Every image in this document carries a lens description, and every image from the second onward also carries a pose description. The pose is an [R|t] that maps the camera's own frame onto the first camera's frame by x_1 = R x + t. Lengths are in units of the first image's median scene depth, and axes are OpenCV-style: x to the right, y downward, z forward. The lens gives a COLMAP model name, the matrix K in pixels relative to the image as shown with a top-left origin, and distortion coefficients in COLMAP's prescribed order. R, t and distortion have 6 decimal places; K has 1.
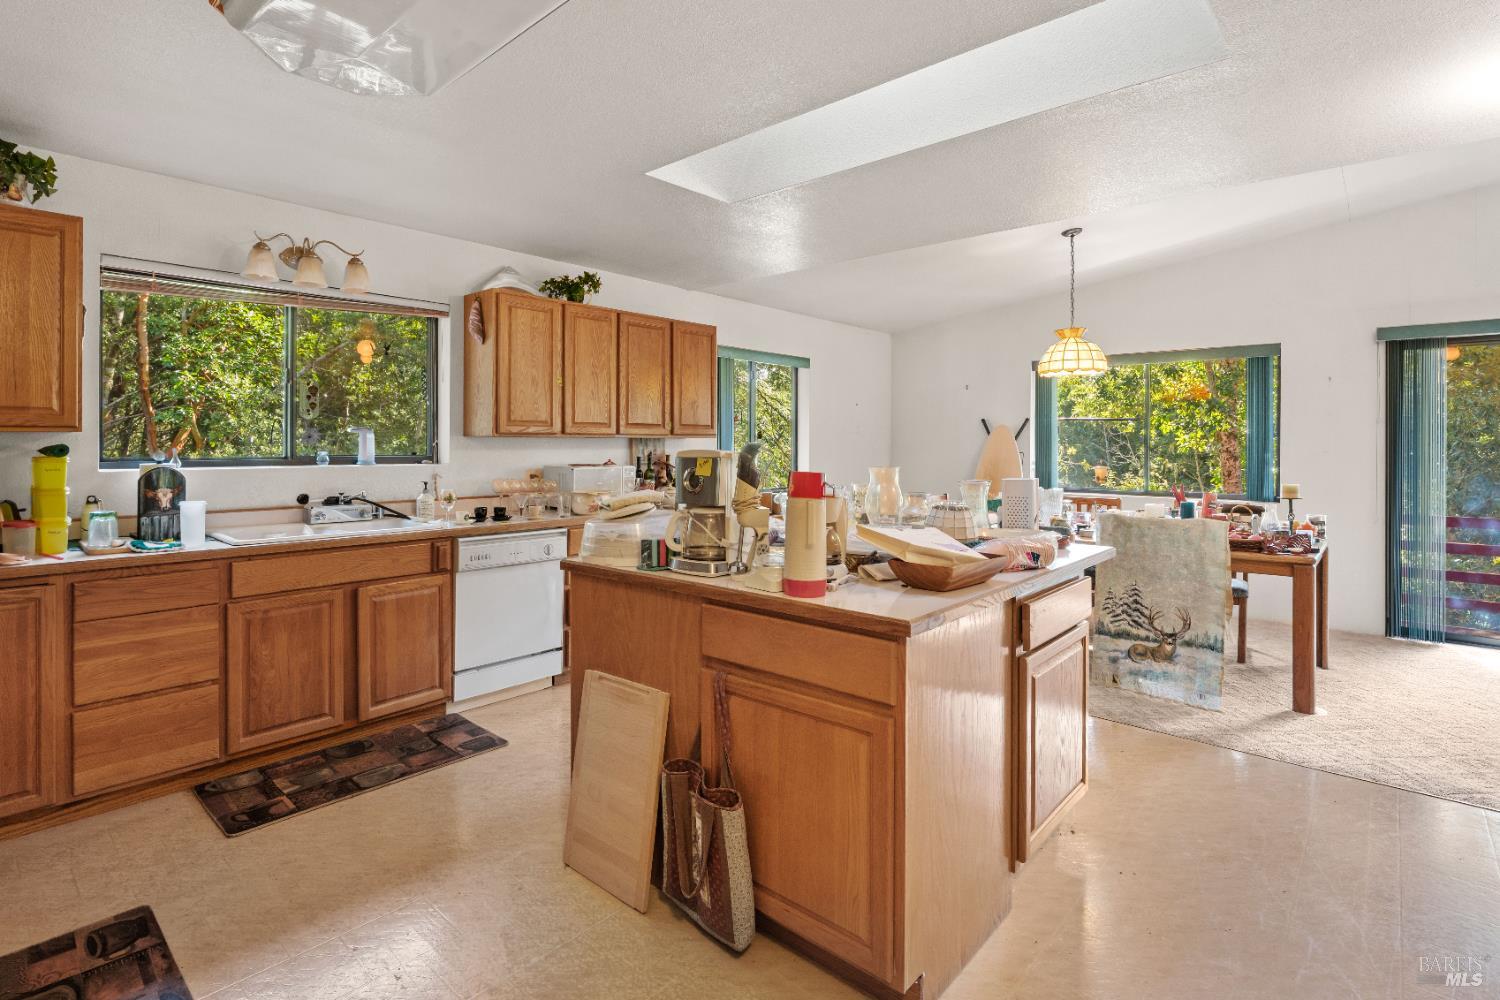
lens RADIAL K [[725.8, 0, 750.3], [0, 725.8, 445.0], [0, 0, 1]] dist [0.000246, 0.000011]
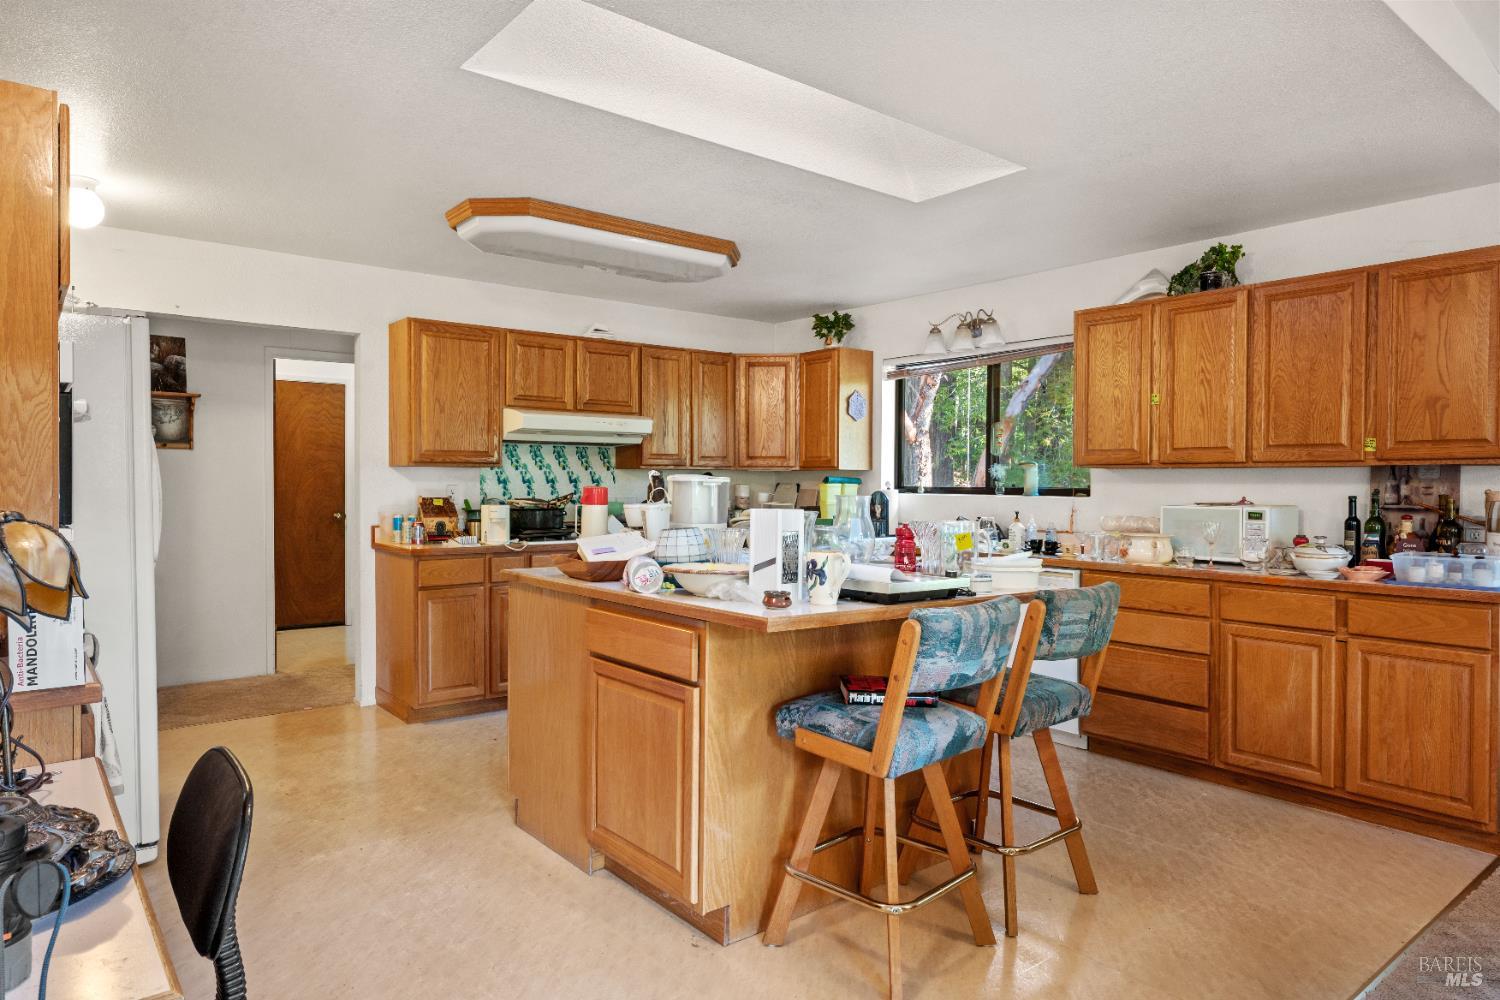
lens RADIAL K [[922.2, 0, 750.0], [0, 922.2, 500.0], [0, 0, 1]] dist [-0.000072, -0.000033]
pose [[-0.164324, 0.022194, -0.986157, 0.847075], [-0.004252, 0.999722, 0.023207, 0.004777], [0.986397, 0.008007, -0.164184, 0.727175]]
